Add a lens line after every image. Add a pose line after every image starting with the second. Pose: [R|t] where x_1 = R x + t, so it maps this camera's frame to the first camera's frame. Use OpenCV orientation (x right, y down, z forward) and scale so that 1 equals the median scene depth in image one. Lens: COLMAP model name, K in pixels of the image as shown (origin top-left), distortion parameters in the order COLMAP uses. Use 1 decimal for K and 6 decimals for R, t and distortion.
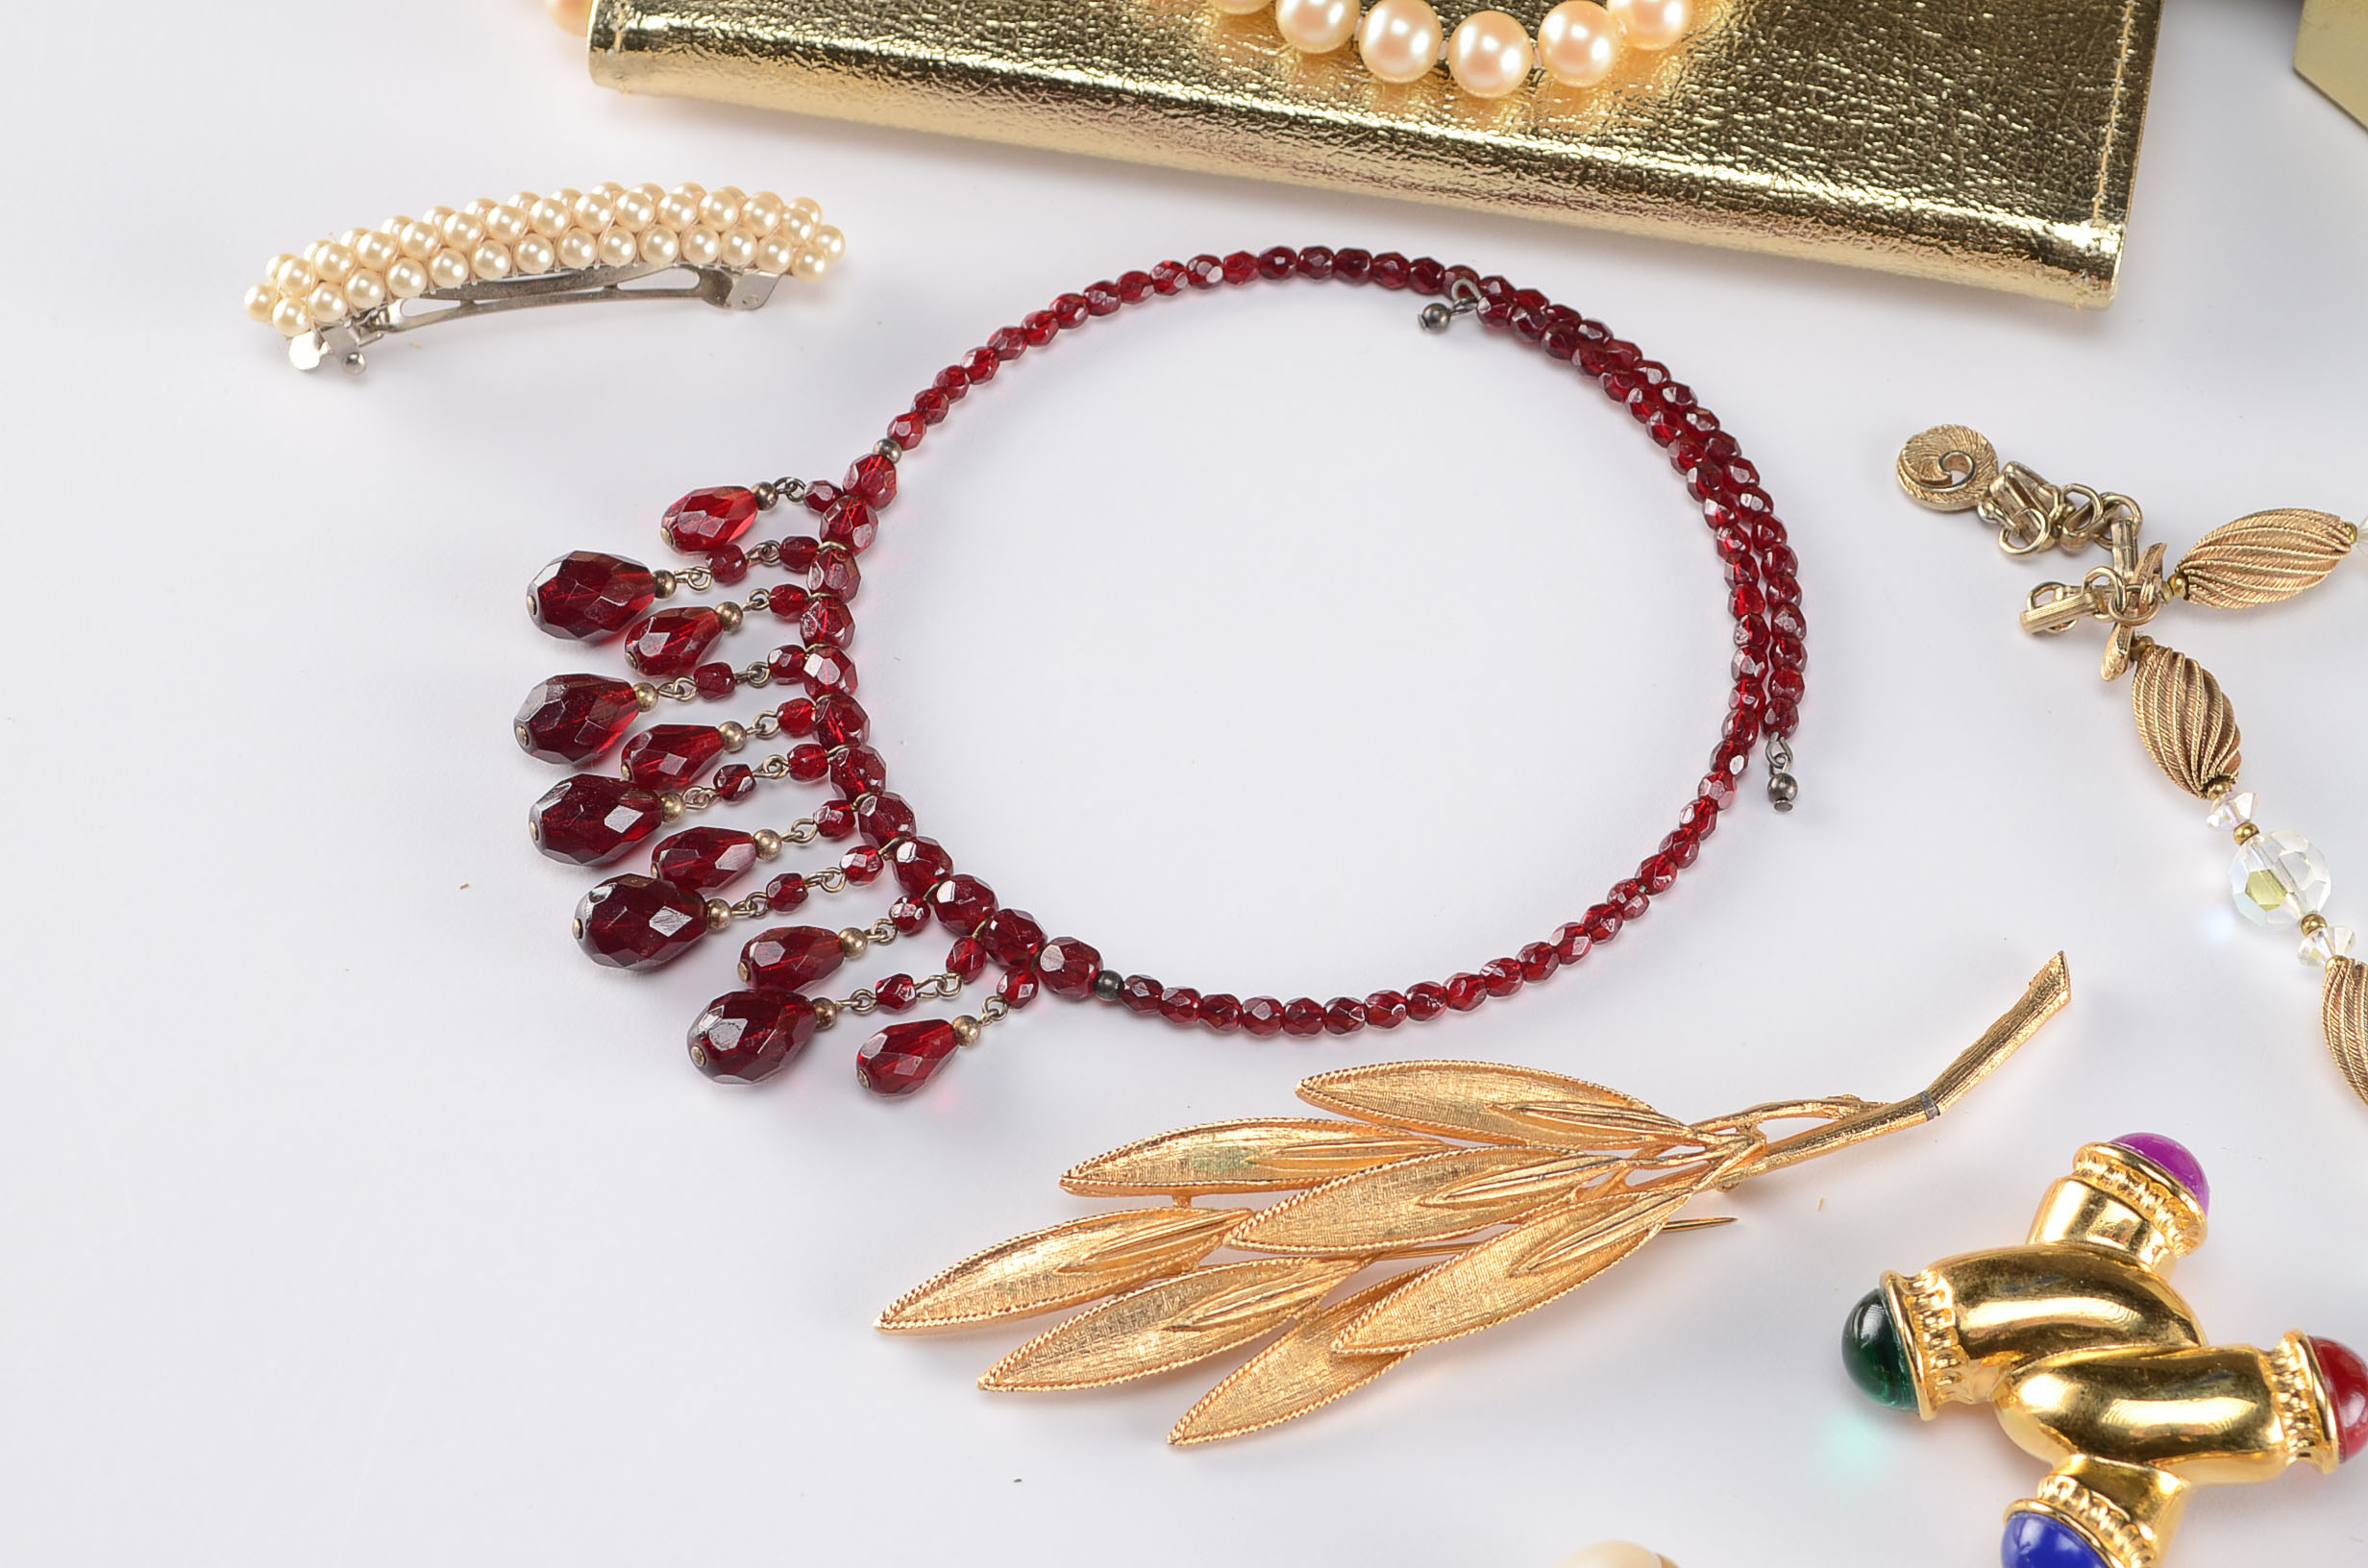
lens RADIAL K [[5600.0, 0, 1169.4], [0, 5600.0, 788.7], [0, 0, 1]] dist [0.047154, 0.151610]
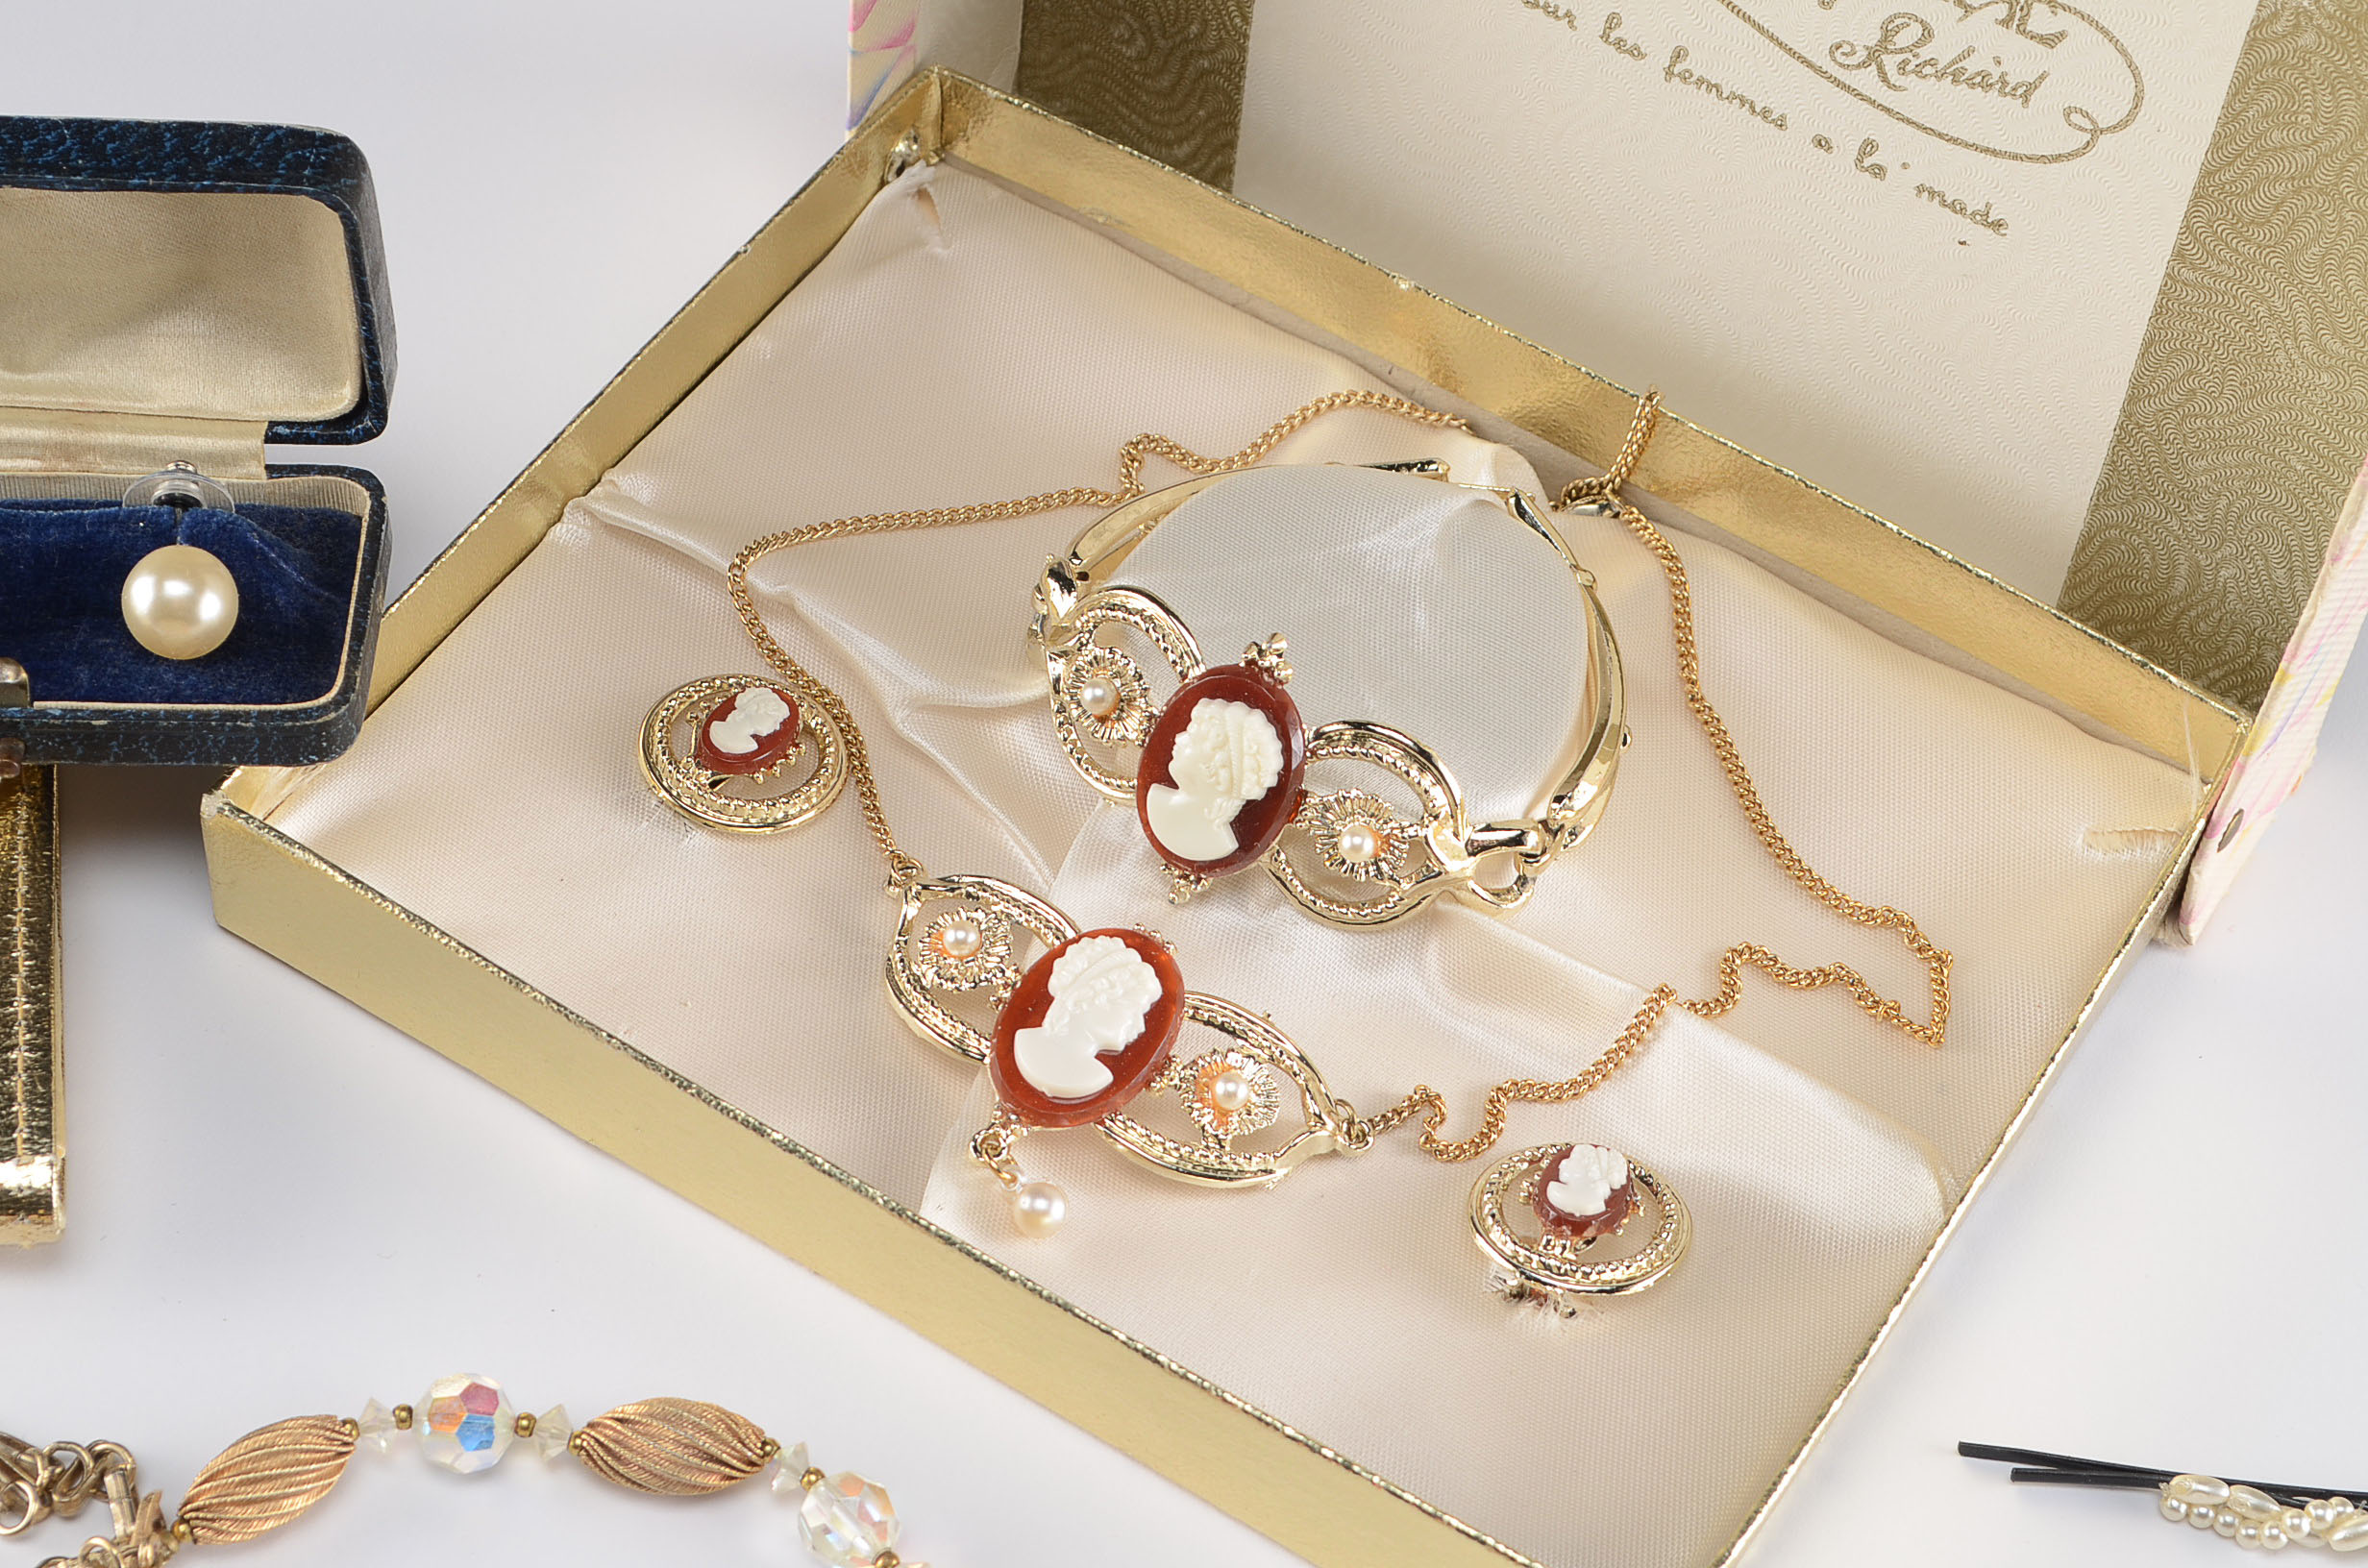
lens RADIAL K [[5600.0, 0, 1169.4], [0, 5600.0, 788.7], [0, 0, 1]] dist [0.047154, 0.151610]
pose [[0.938471, -0.211405, 0.273094, 0.100120], [0.230047, 0.972446, -0.037764, -0.080403], [-0.257586, 0.098265, 0.961246, 0.038830]]
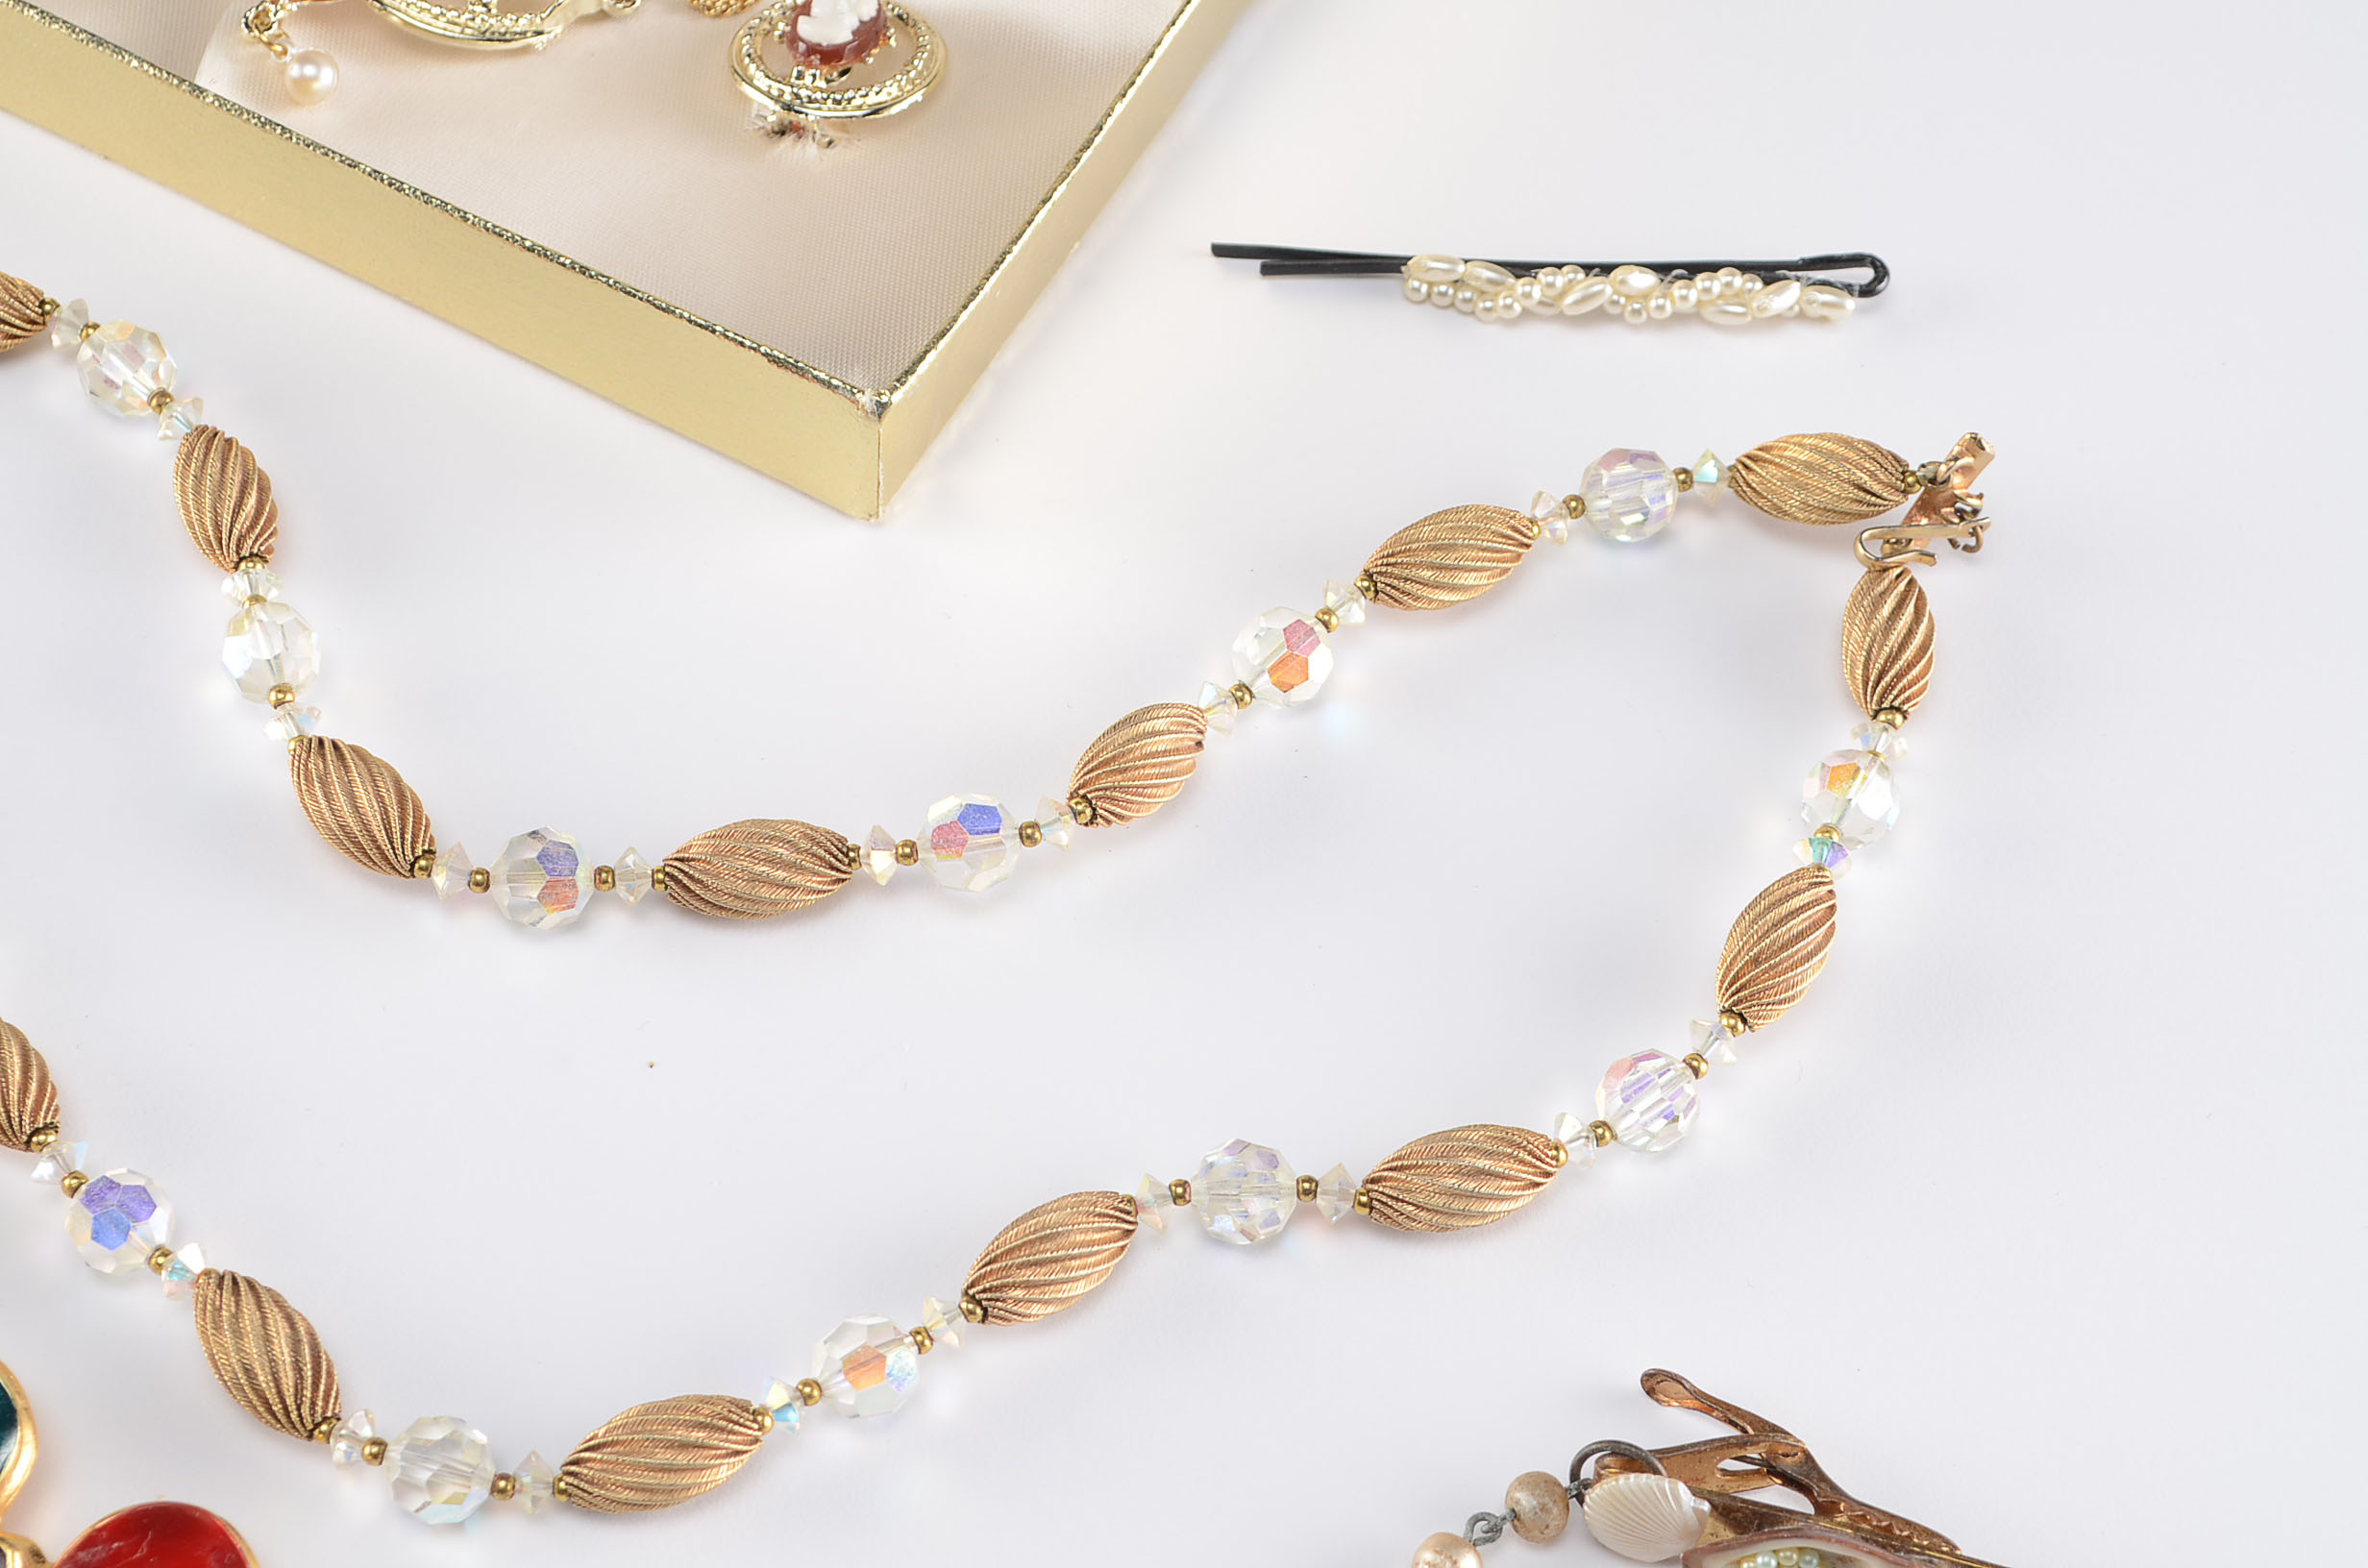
lens RADIAL K [[5600.0, 0, 1169.4], [0, 5600.0, 788.7], [0, 0, 1]] dist [0.047154, 0.151610]
pose [[0.921180, -0.298812, 0.249276, 0.181662], [0.295039, 0.953998, 0.053285, 0.062585], [-0.253731, 0.024461, 0.966965, -0.024917]]
